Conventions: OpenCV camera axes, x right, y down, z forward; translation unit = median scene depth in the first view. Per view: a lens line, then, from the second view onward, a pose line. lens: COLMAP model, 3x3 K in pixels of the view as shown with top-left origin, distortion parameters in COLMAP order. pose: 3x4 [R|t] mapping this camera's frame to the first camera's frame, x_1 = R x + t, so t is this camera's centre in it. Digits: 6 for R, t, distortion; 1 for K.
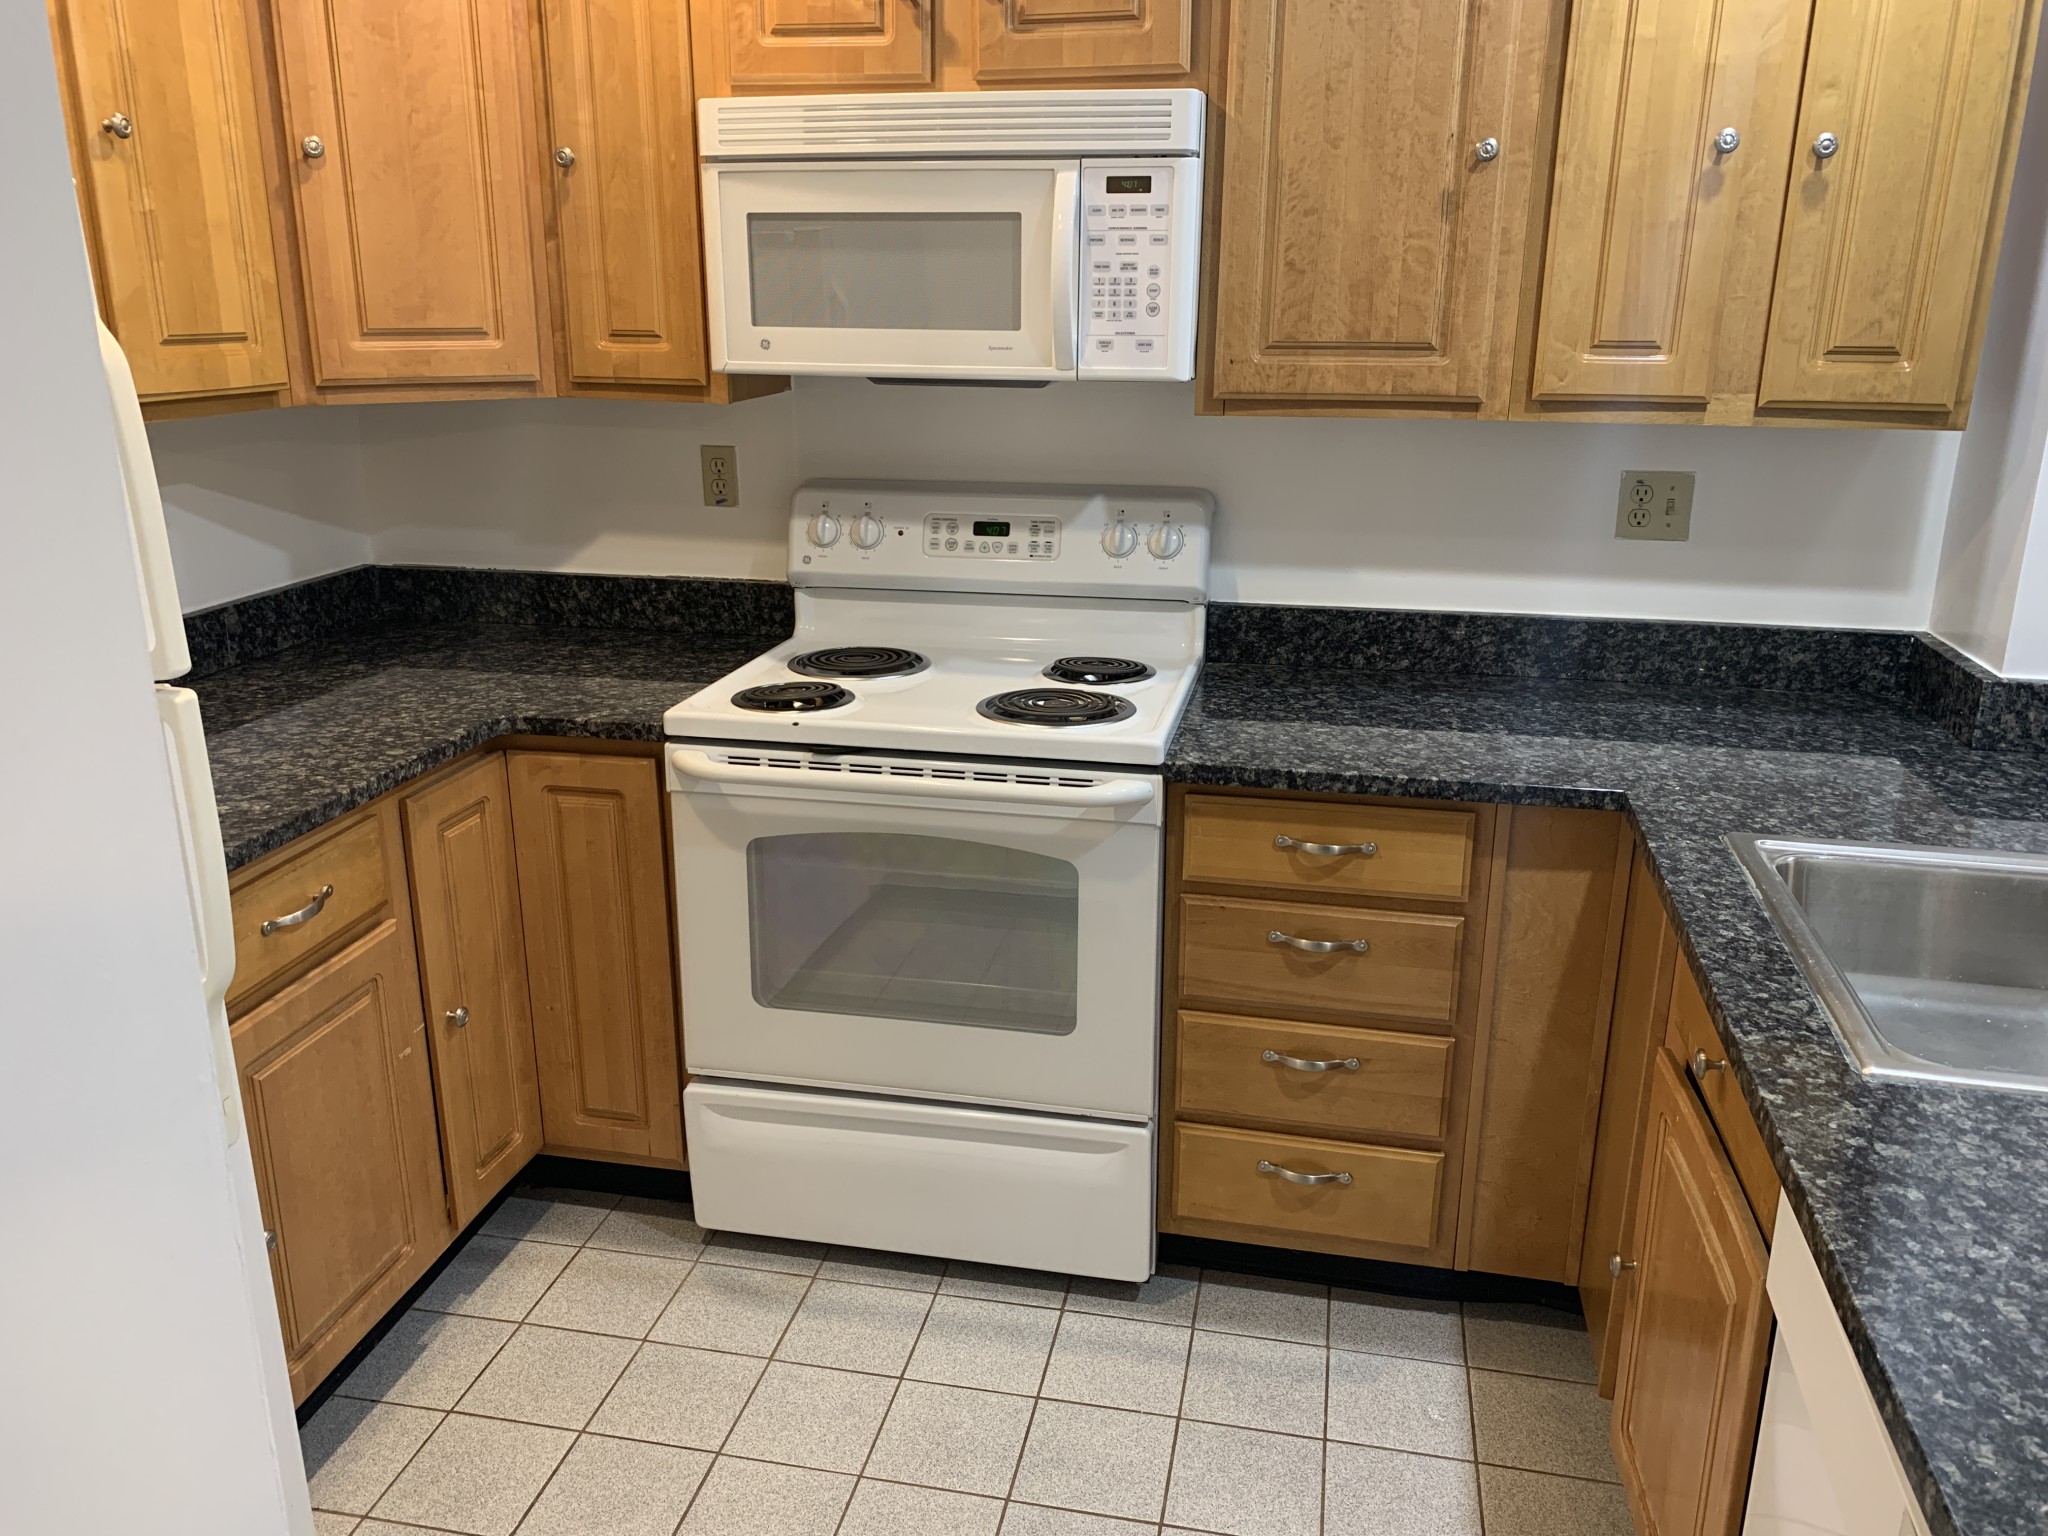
lens RADIAL K [[1575.1, 0, 1017.4], [0, 1575.1, 755.8], [0, 0, 1]] dist [0.044464, -0.061764]
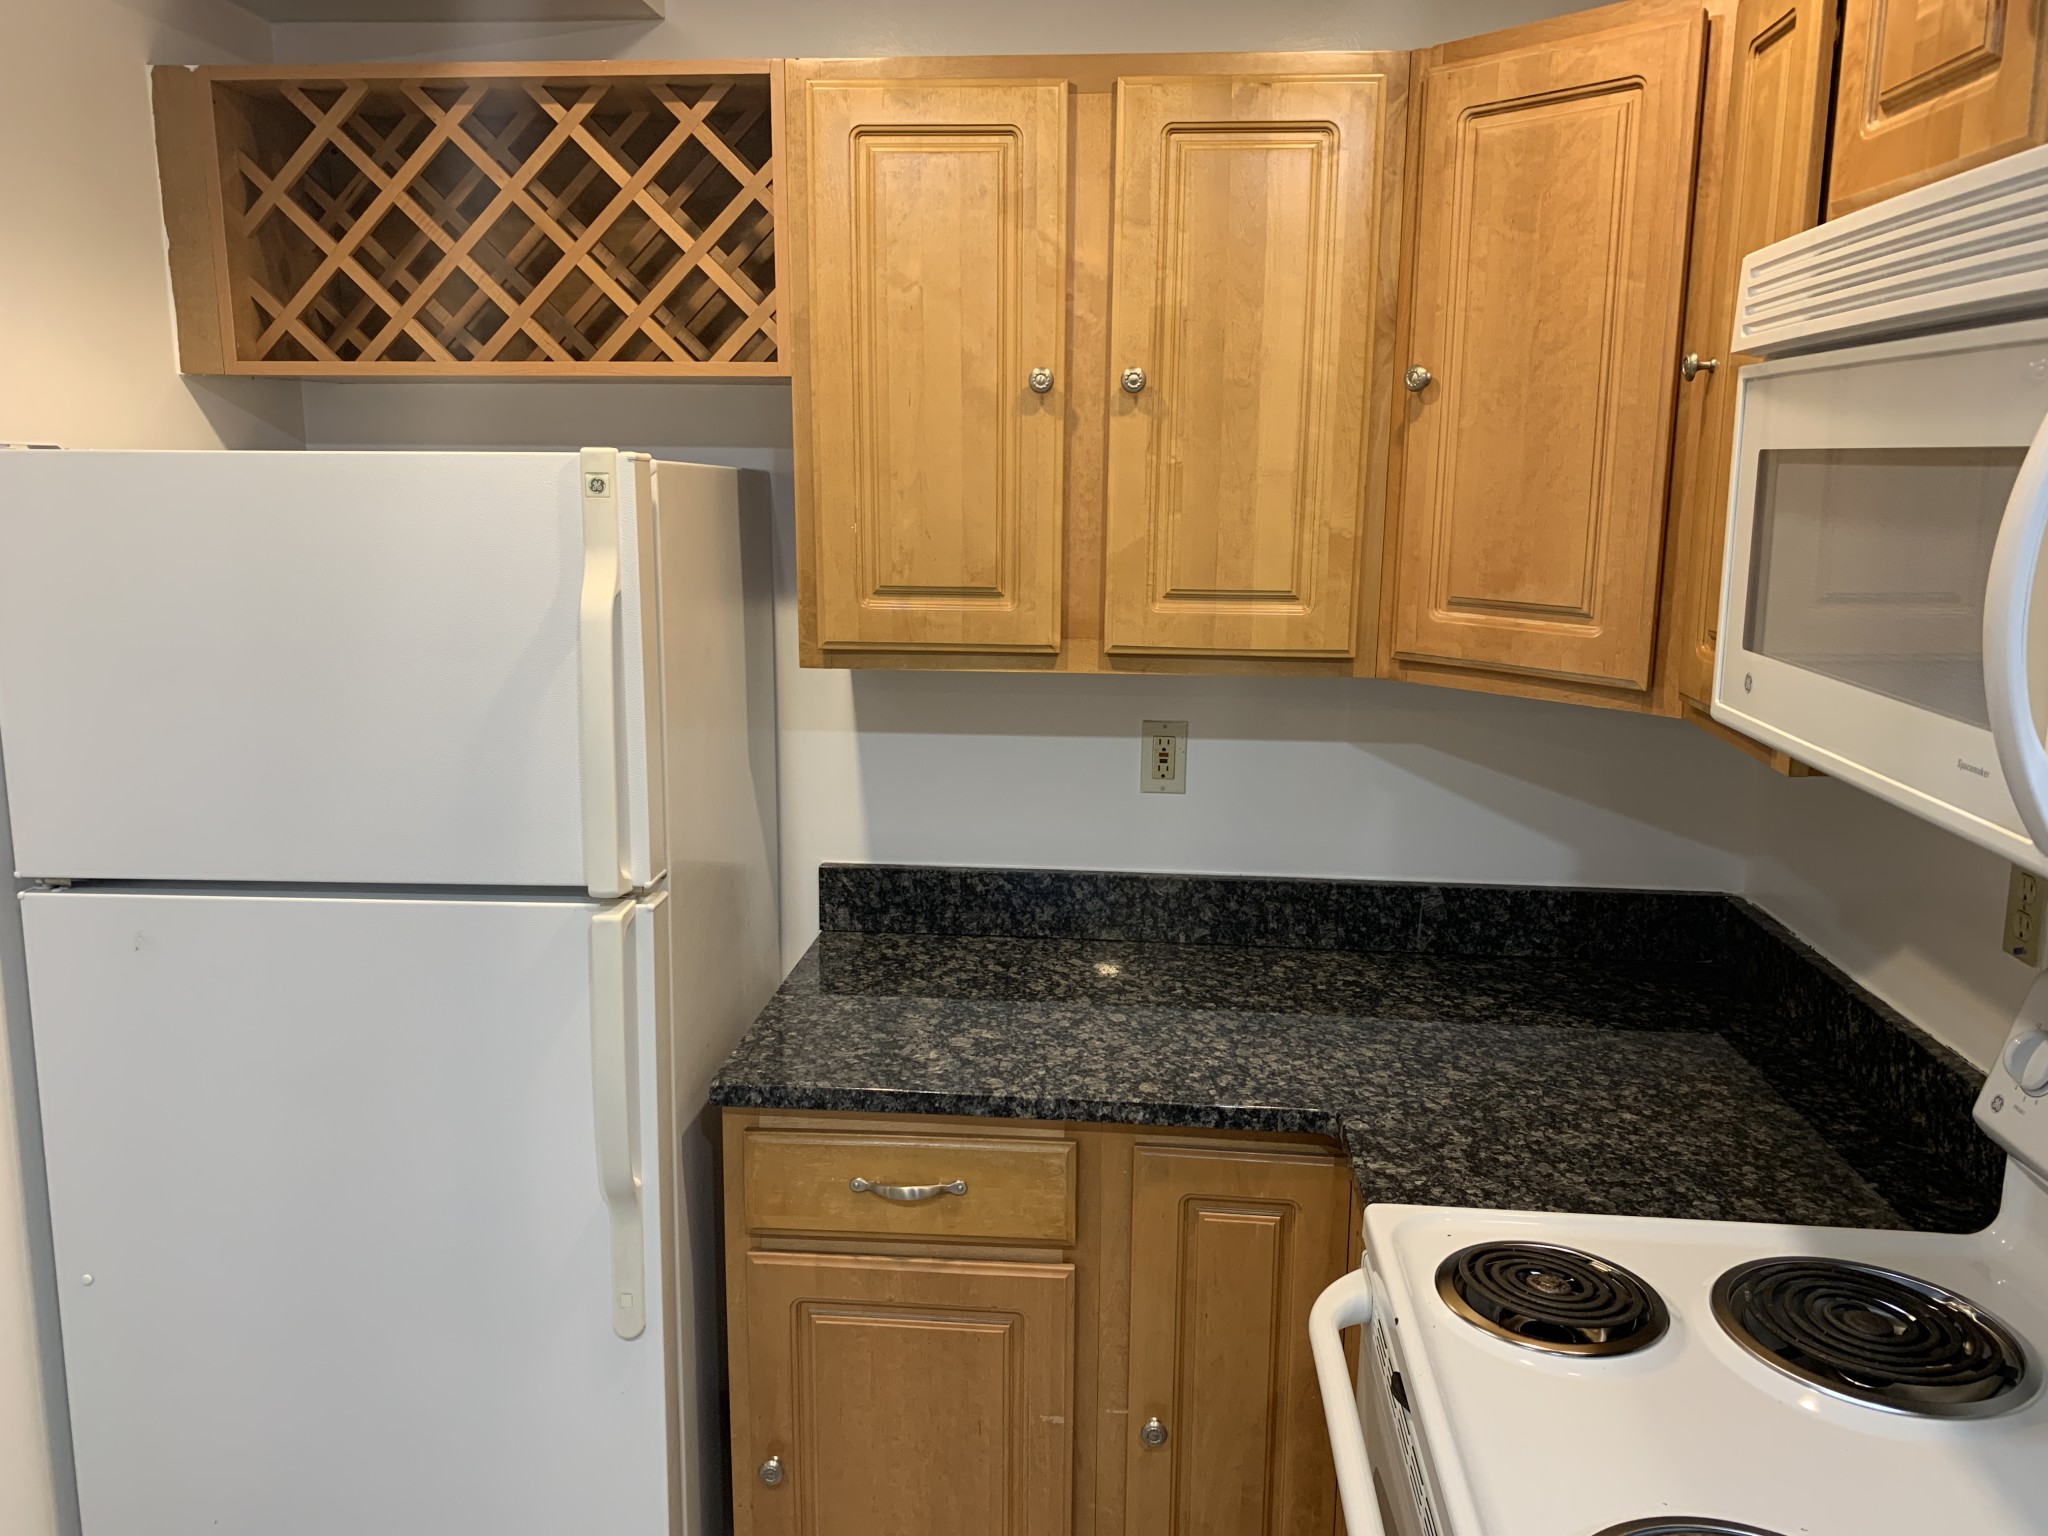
lens RADIAL K [[1575.1, 0, 1017.4], [0, 1575.1, 755.8], [0, 0, 1]] dist [0.044464, -0.061764]
pose [[0.116150, 0.181085, -0.976585, 0.355746], [-0.291689, 0.946102, 0.140740, -0.248054], [0.949435, 0.268512, 0.162710, 0.705744]]
